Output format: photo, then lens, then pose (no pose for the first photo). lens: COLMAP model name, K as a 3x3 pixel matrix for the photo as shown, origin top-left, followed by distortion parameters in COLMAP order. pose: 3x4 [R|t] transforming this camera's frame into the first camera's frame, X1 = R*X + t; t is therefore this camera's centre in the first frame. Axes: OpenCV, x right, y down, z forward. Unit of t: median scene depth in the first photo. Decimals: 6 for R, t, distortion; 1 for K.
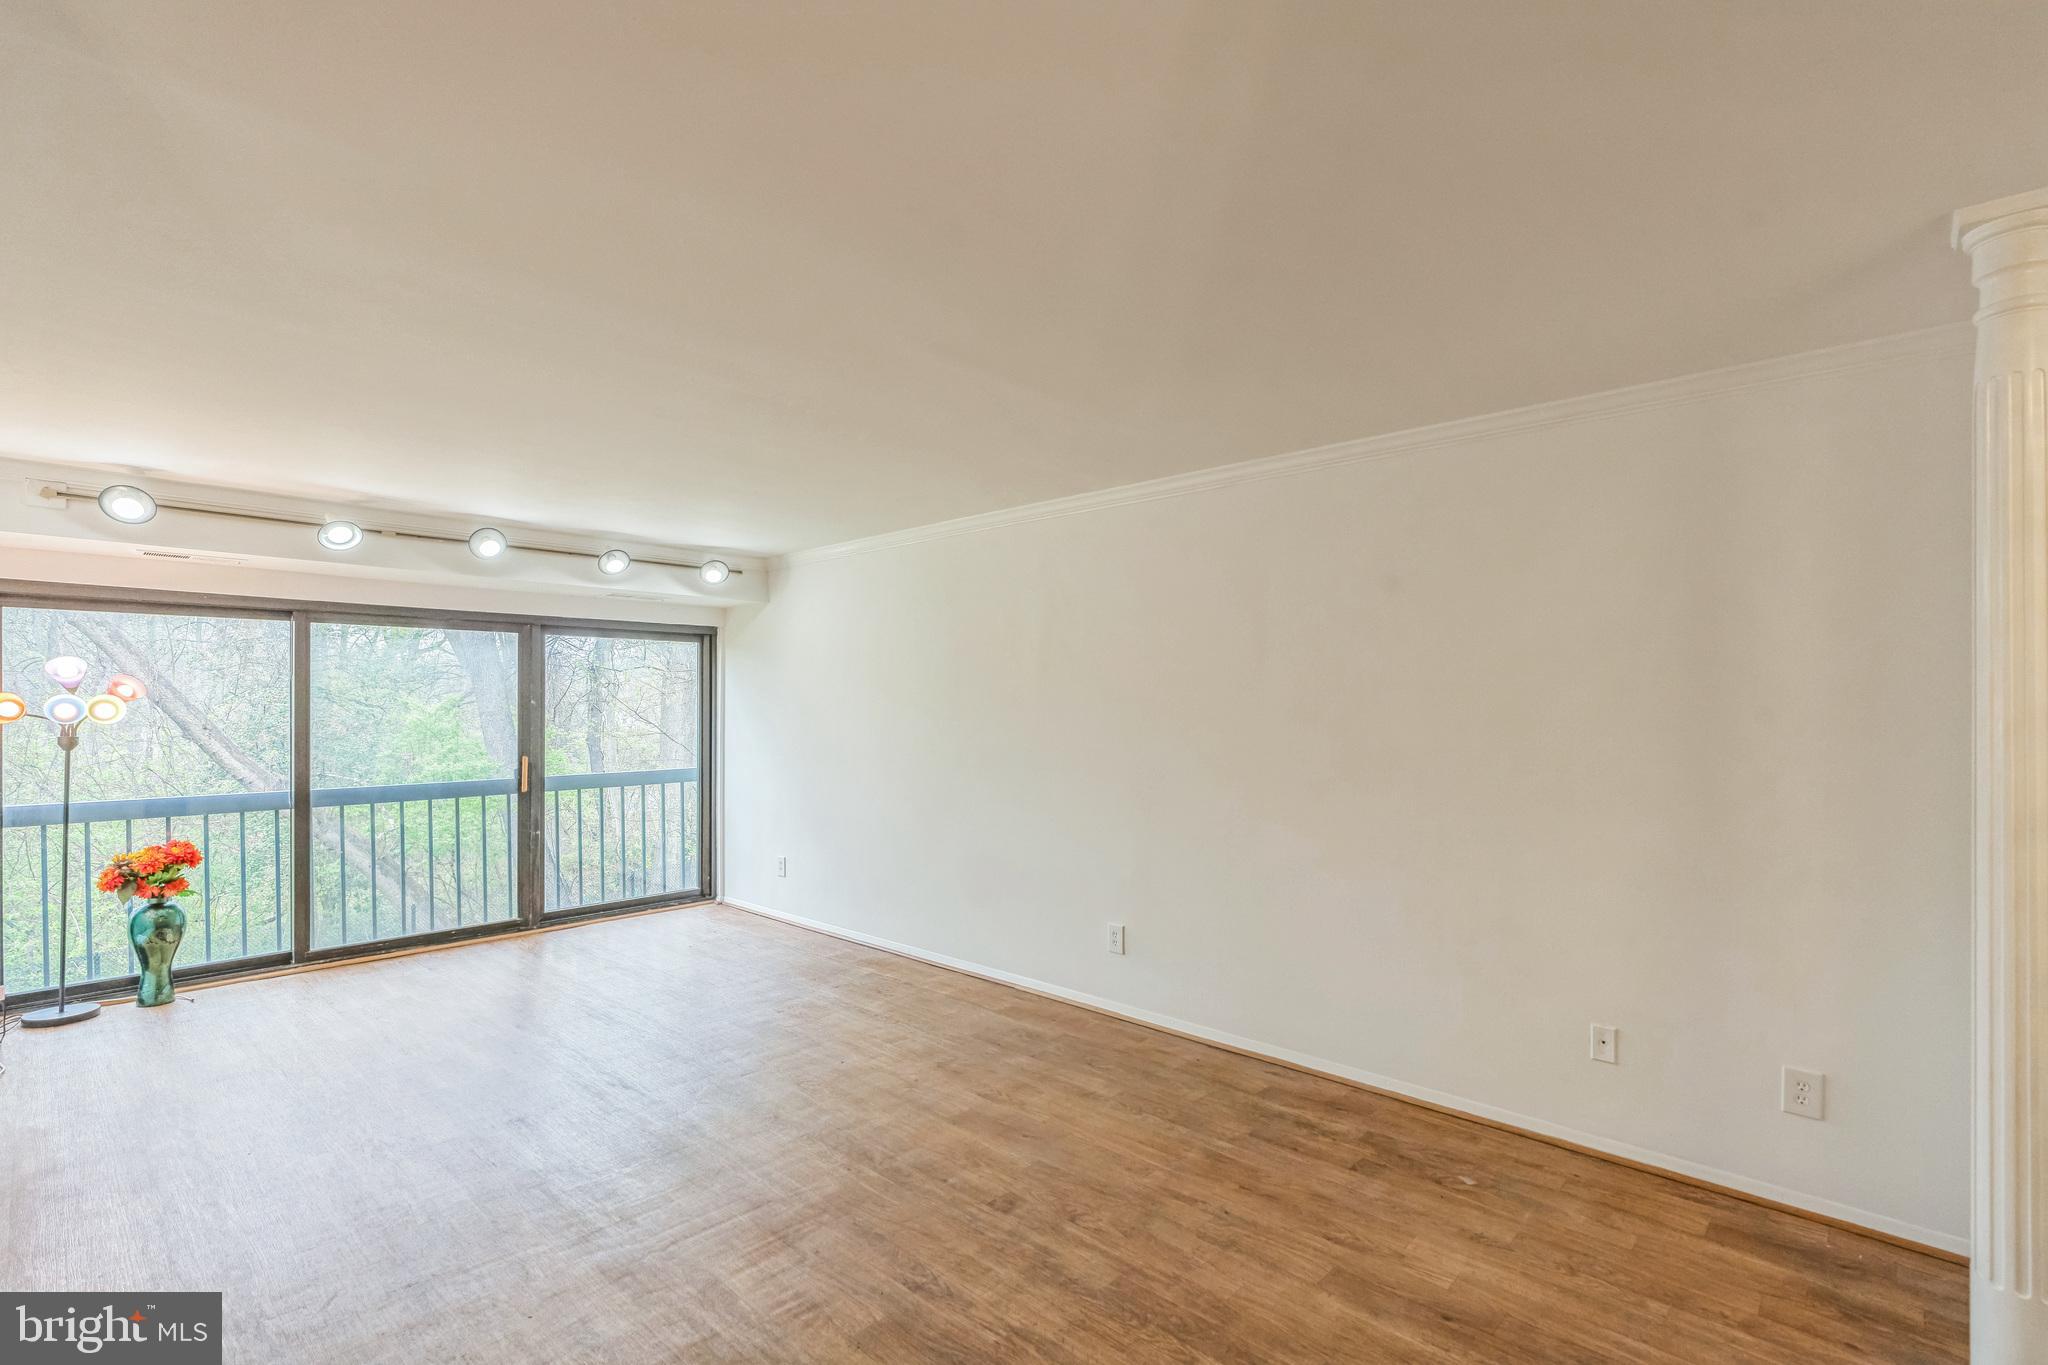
lens RADIAL K [[929.8, 0, 1024.6], [0, 929.8, 711.2], [0, 0, 1]] dist [-0.003652, -0.000106]
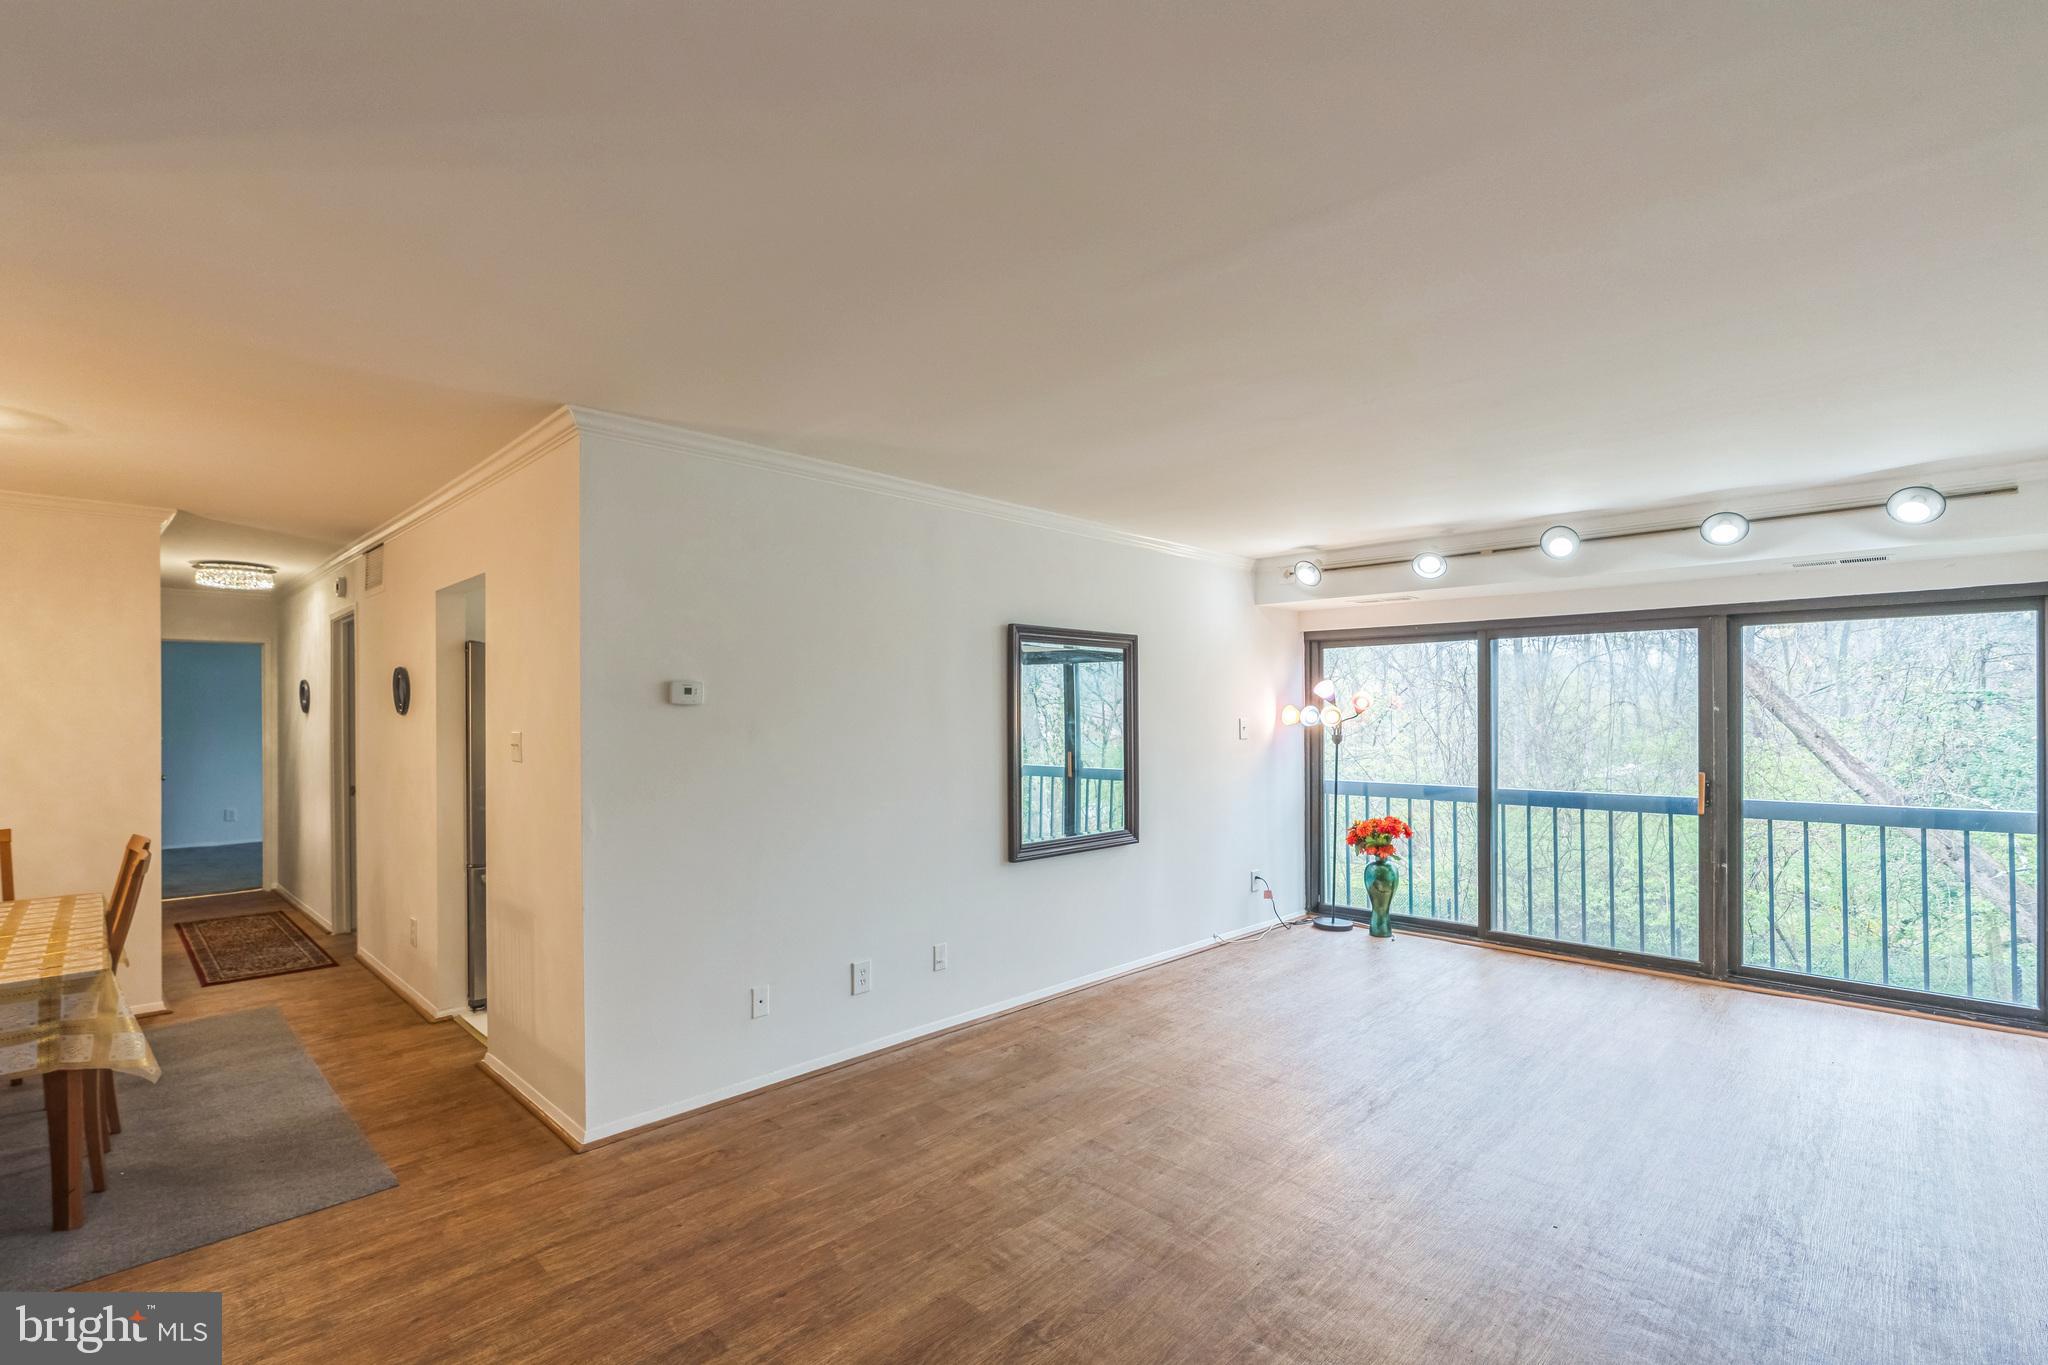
lens RADIAL K [[929.8, 0, 1024.6], [0, 929.8, 711.2], [0, 0, 1]] dist [-0.003652, -0.000106]
pose [[-0.028409, -0.003903, -0.999589, 0.425782], [-0.005430, 0.999978, -0.003750, -0.001123], [0.999582, 0.005321, -0.028430, 0.525968]]
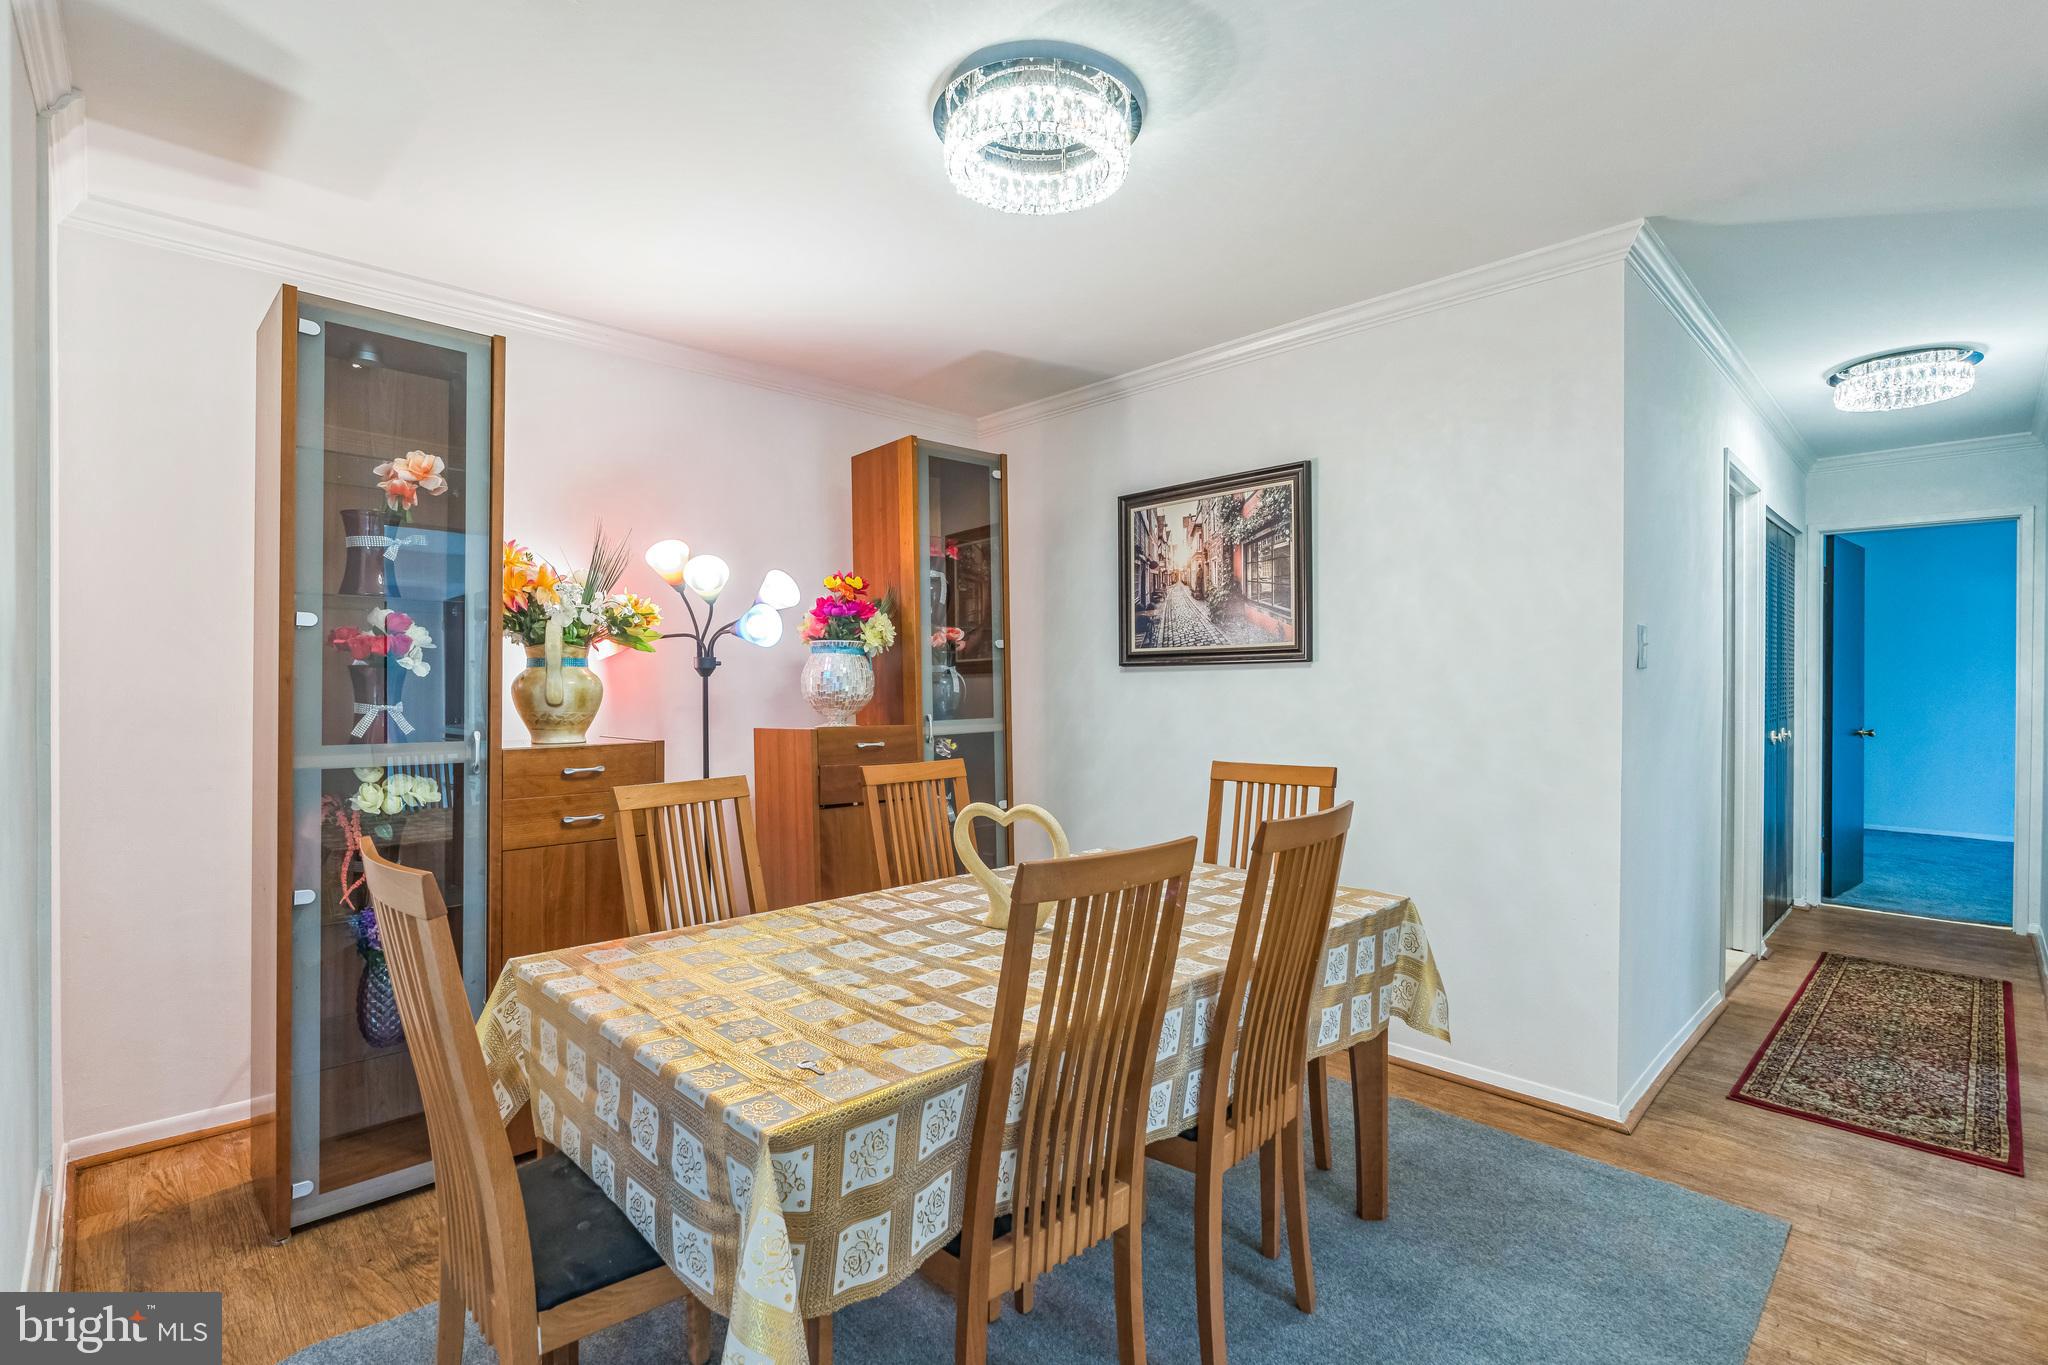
lens RADIAL K [[950.4, 0, 1024.0], [0, 950.4, 682.5], [0, 0, 1]] dist [-0.005224, -0.001211]
pose [[-0.998764, 0.000624, 0.049698, -0.214169], [0.001088, 0.999956, 0.009303, 0.050302], [-0.049690, 0.009346, -0.998721, 0.155841]]
